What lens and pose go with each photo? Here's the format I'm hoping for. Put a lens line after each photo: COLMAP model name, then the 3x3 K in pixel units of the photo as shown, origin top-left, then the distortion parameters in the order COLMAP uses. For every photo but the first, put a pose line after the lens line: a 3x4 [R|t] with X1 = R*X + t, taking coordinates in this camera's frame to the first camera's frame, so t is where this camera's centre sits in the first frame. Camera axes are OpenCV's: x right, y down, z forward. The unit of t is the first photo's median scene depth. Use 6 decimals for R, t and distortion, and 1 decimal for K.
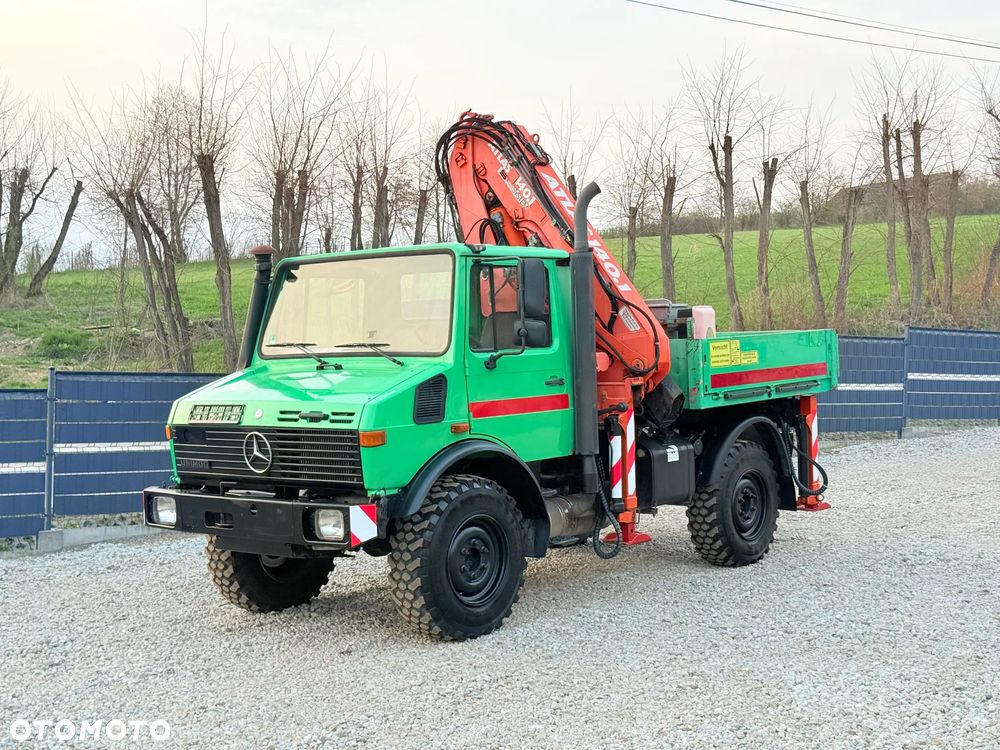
lens RADIAL K [[1385.4, 0, 492.8], [0, 1385.4, 375.5], [0, 0, 1]] dist [0.139678, 0.000000]
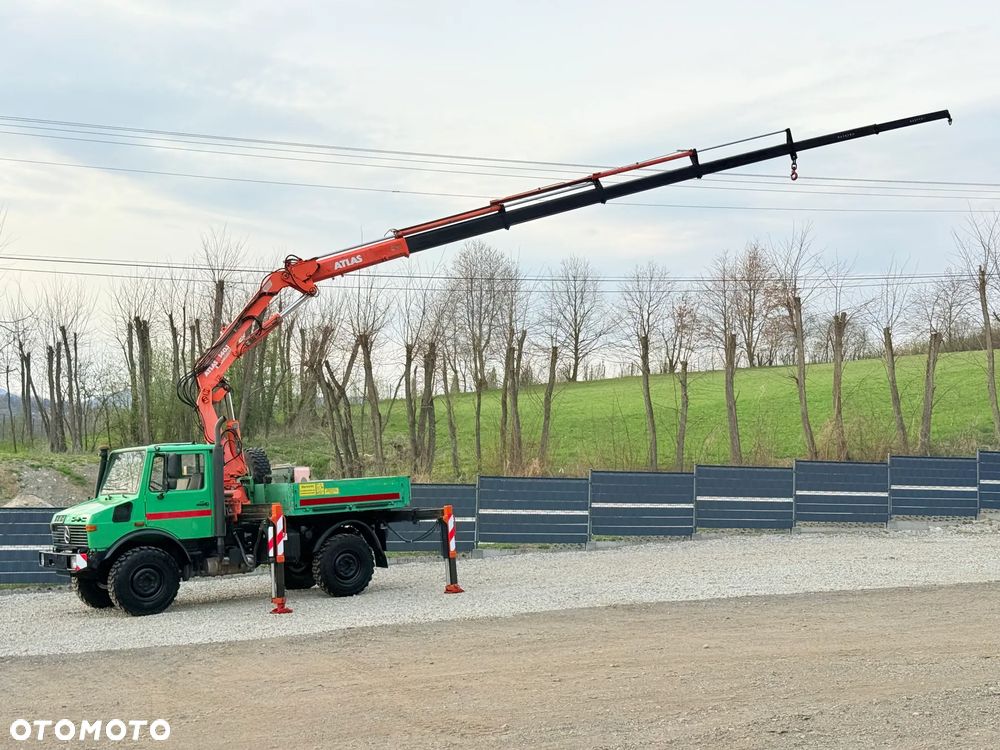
lens RADIAL K [[1385.4, 0, 503.9], [0, 1385.4, 371.2], [0, 0, 1]] dist [0.139678, 0.000000]
pose [[0.961416, -0.029858, -0.273474, 1.117986], [0.006495, 0.996279, -0.085940, -0.012473], [0.275023, 0.080847, 0.958032, -1.052348]]
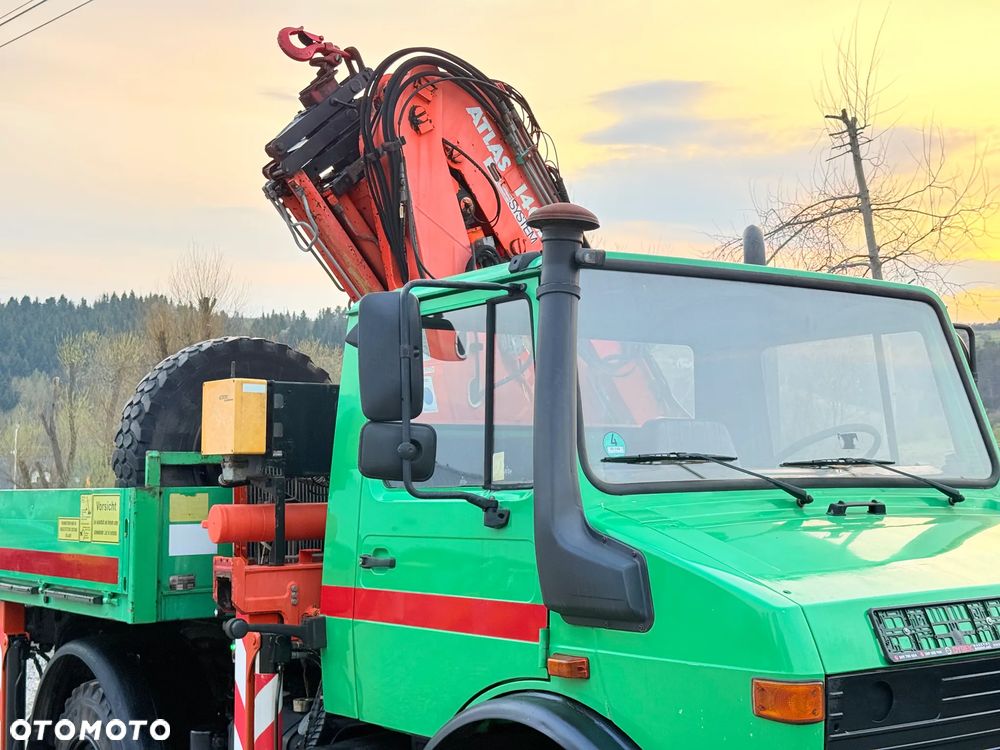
lens RADIAL K [[1385.4, 0, 498.9], [0, 1385.4, 381.9], [0, 0, 1]] dist [0.139678, 0.000000]
pose [[0.225279, 0.104334, 0.968692, -0.552235], [0.040957, 0.992357, -0.116408, 0.001304], [-0.973433, 0.065899, 0.219284, 0.950937]]
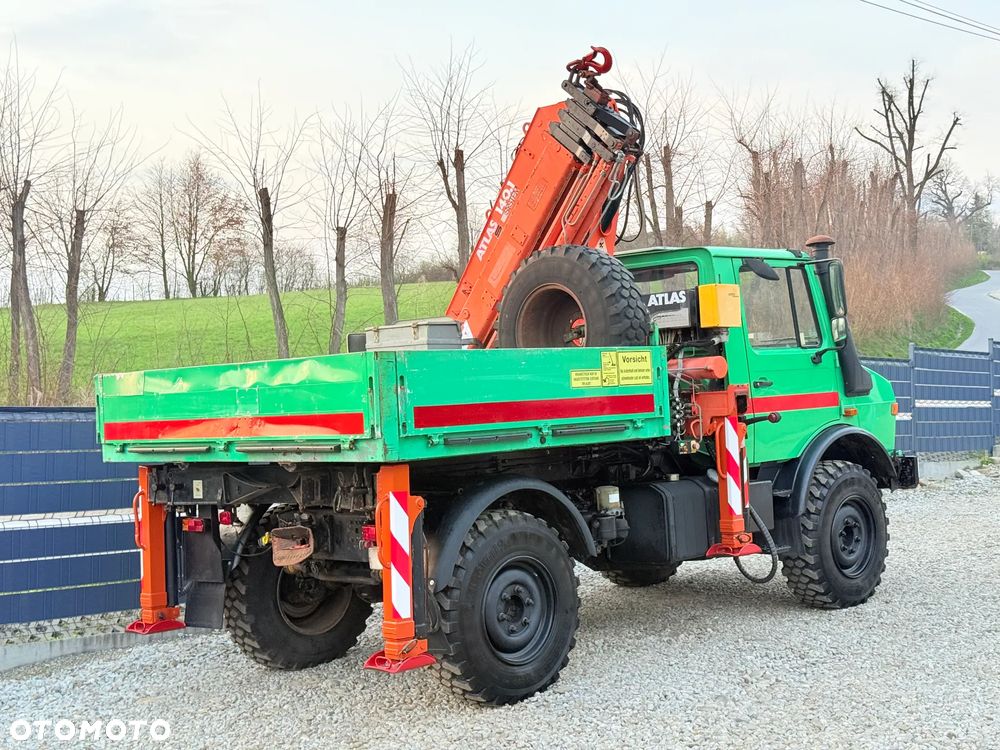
lens RADIAL K [[1385.4, 0, 509.9], [0, 1385.4, 394.2], [0, 0, 1]] dist [0.139678, 0.000000]
pose [[0.983229, -0.030943, 0.179731, 0.188182], [0.036142, 0.999016, -0.025723, -0.003187], [-0.178758, 0.031788, 0.983379, 0.749260]]
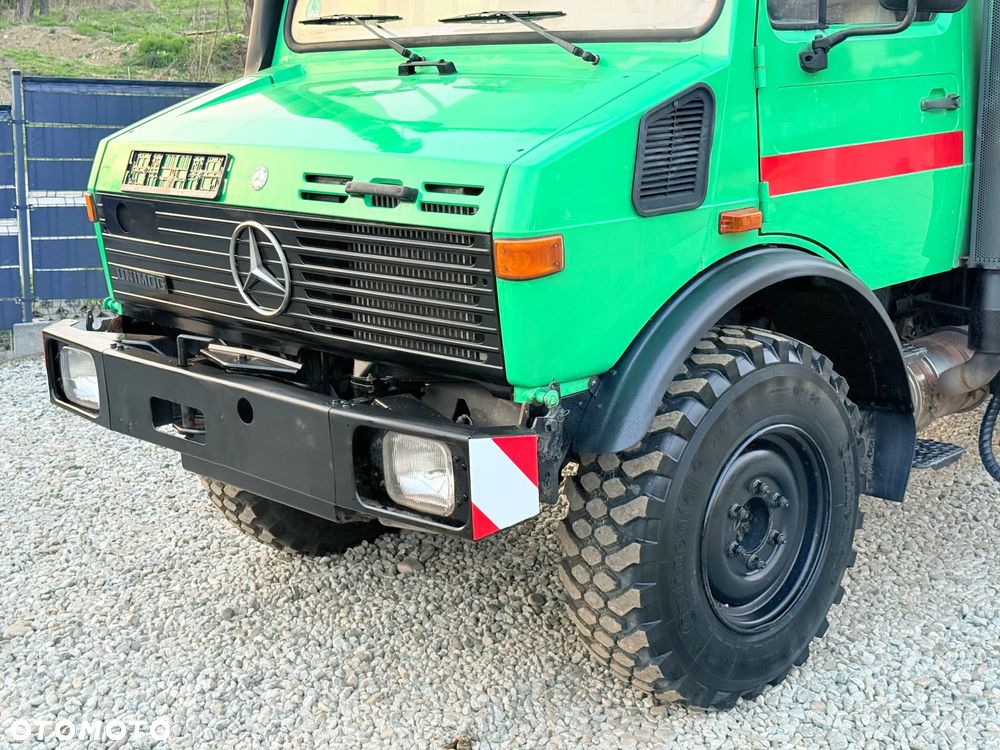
lens RADIAL K [[1385.4, 0, 503.0], [0, 1385.4, 385.4], [0, 0, 1]] dist [0.139678, 0.000000]
pose [[0.996035, 0.025199, -0.085315, -0.050071], [-0.007211, 0.978756, 0.204902, 0.001432], [0.088666, -0.203475, 0.975057, 0.516231]]
